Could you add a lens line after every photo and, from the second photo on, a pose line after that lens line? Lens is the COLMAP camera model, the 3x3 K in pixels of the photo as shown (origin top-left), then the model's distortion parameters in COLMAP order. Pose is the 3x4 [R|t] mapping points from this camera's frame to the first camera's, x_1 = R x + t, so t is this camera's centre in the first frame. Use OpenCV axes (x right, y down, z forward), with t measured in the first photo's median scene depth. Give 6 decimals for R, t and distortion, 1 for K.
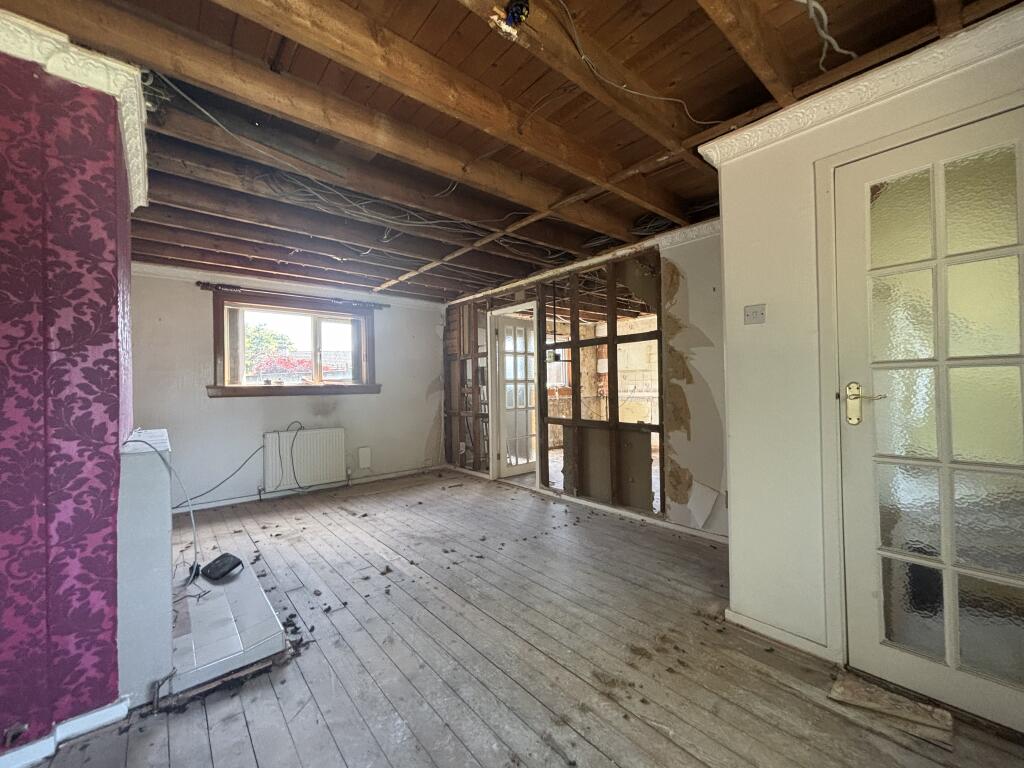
lens RADIAL K [[411.2, 0, 505.7], [0, 411.2, 384.1], [0, 0, 1]] dist [0.000378, -0.000005]
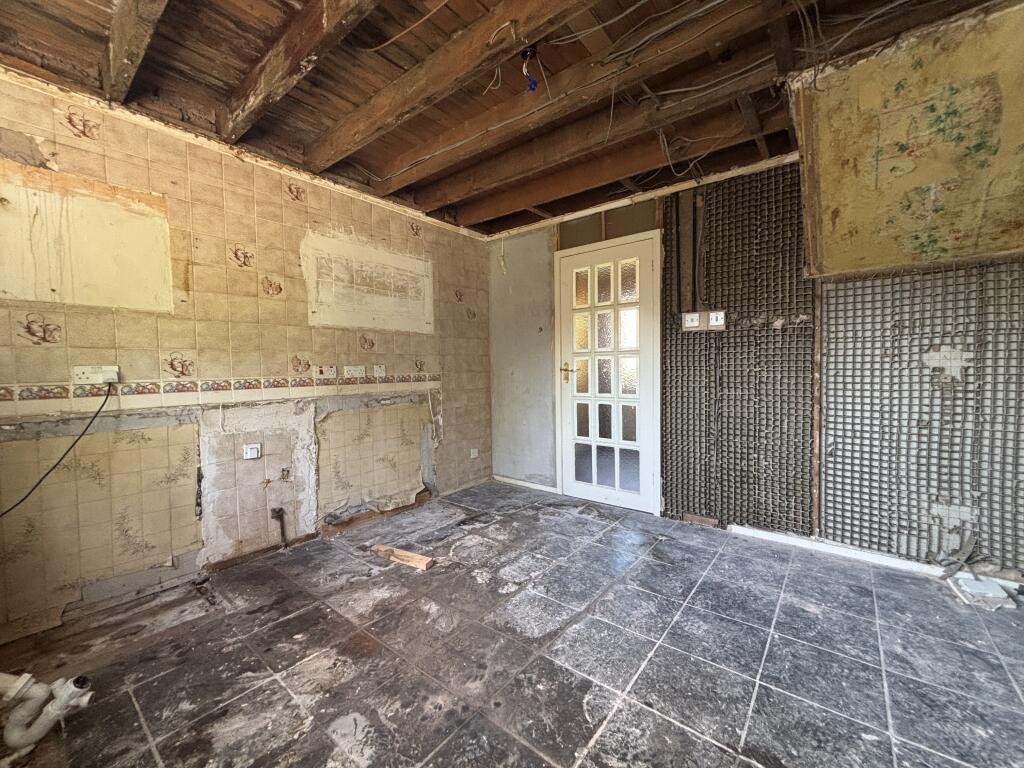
lens RADIAL K [[415.8, 0, 512.0], [0, 415.8, 384.0], [0, 0, 1]] dist [0.000312, -0.000005]
pose [[-0.192348, -0.017850, 0.981164, 0.029712], [0.014780, 0.999668, 0.021084, 0.028760], [-0.981216, 0.018558, -0.192020, 2.143580]]
